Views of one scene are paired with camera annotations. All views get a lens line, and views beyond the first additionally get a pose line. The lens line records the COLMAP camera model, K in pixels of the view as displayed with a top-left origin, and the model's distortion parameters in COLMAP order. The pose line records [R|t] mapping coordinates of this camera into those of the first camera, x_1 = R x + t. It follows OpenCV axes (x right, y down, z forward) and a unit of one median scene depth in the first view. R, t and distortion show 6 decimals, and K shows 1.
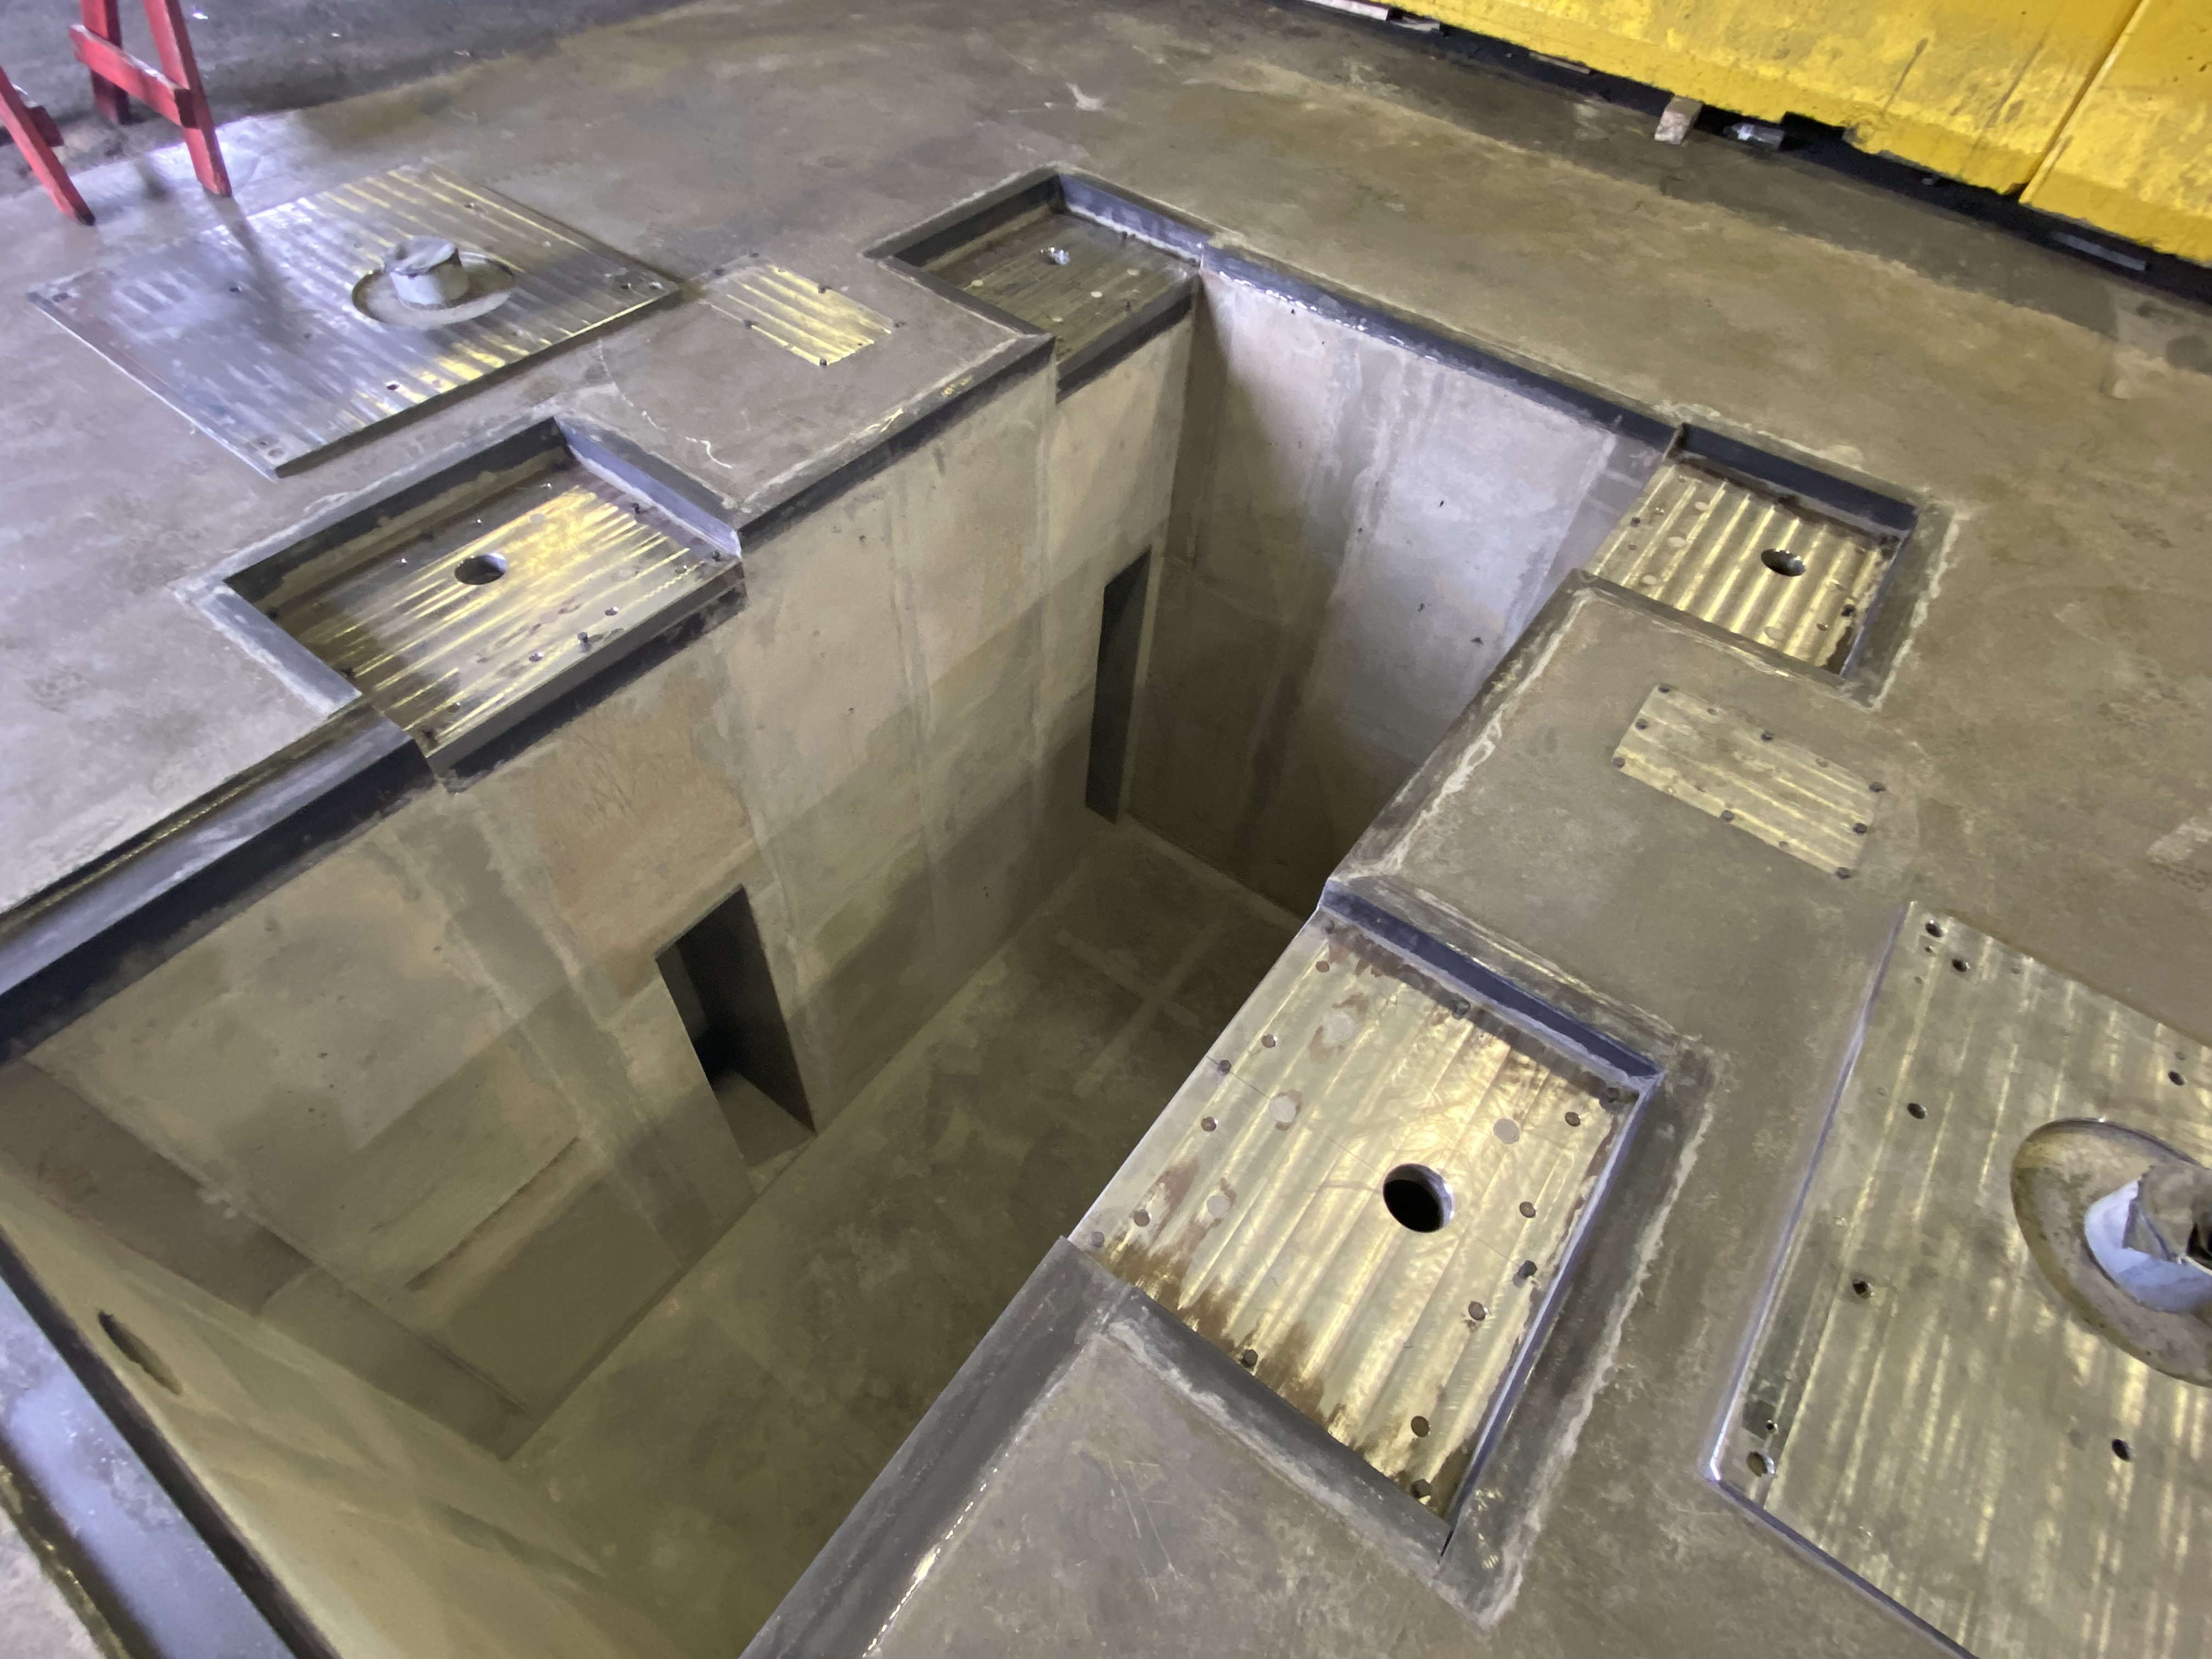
lens RADIAL K [[1156.3, 0, 1106.0], [0, 1156.3, 829.5], [0, 0, 1]] dist [0.003119, -0.000722]
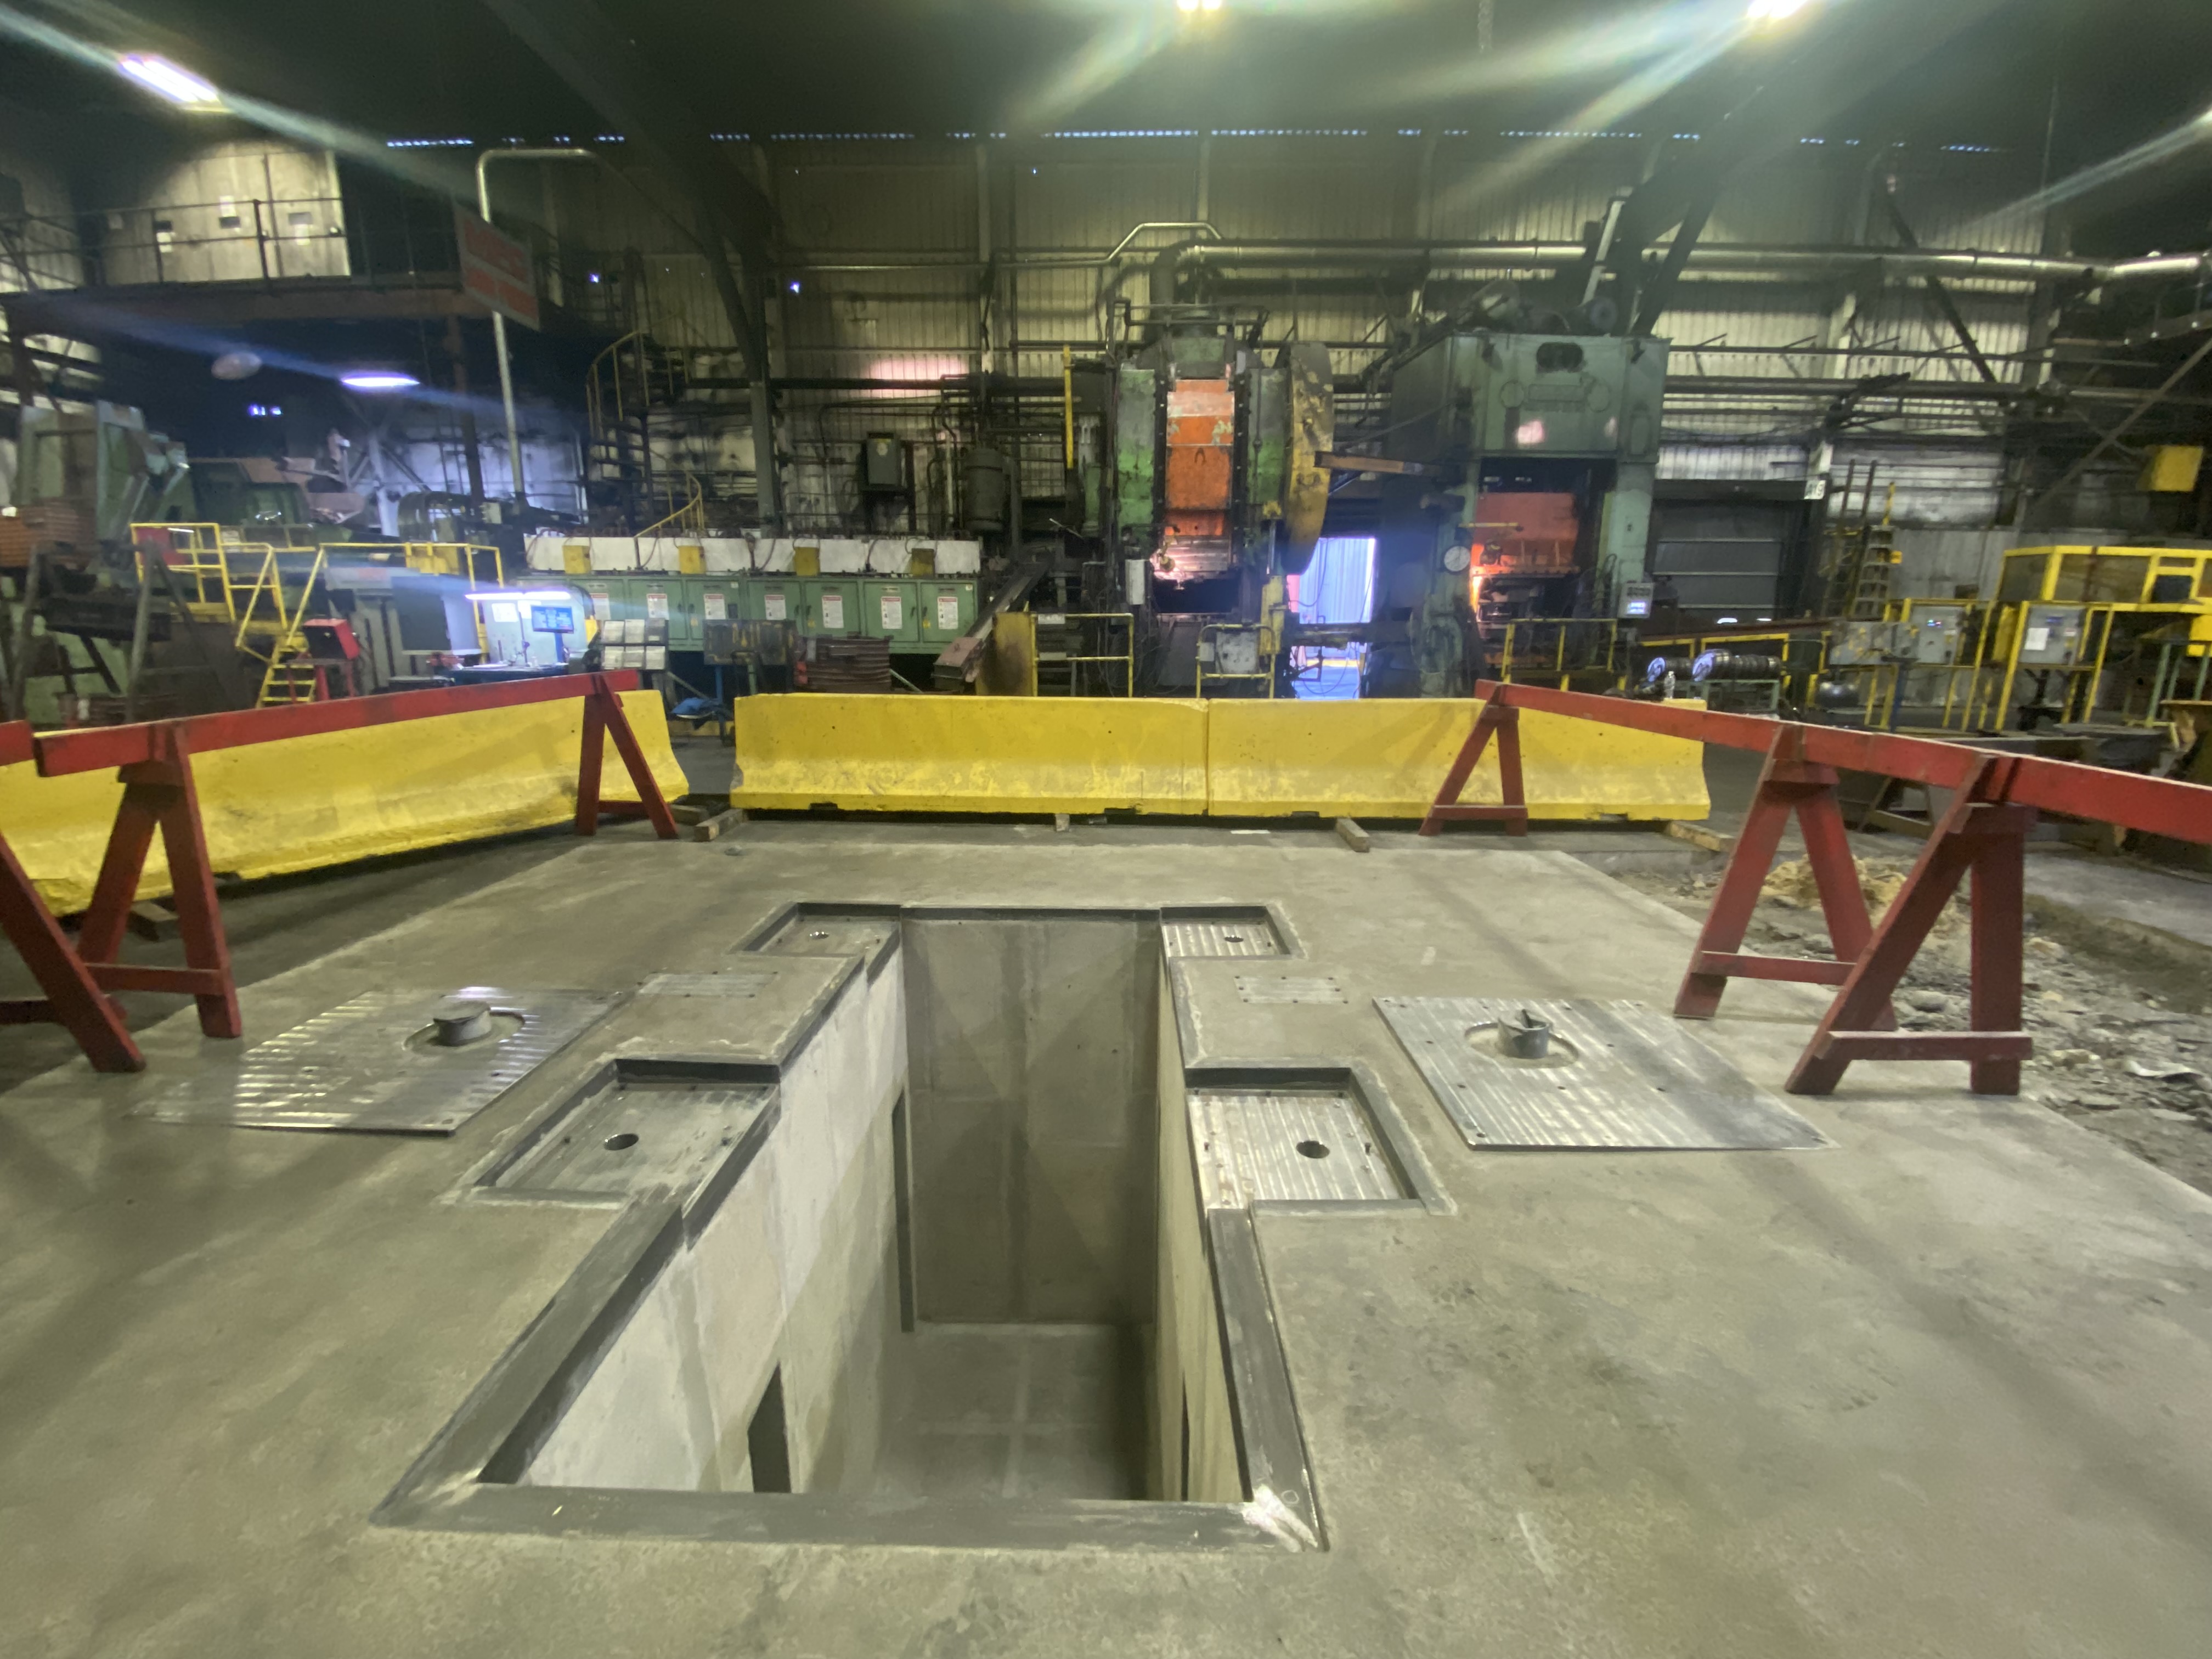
lens RADIAL K [[915.7, 0, 1106.0], [0, 915.7, 829.5], [0, 0, 1]] dist [-0.000316, -0.000079]
pose [[0.811514, -0.193693, 0.551296, -0.480954], [0.487273, 0.745033, -0.455511, 0.261174], [-0.322505, 0.638286, 0.698986, -0.245063]]
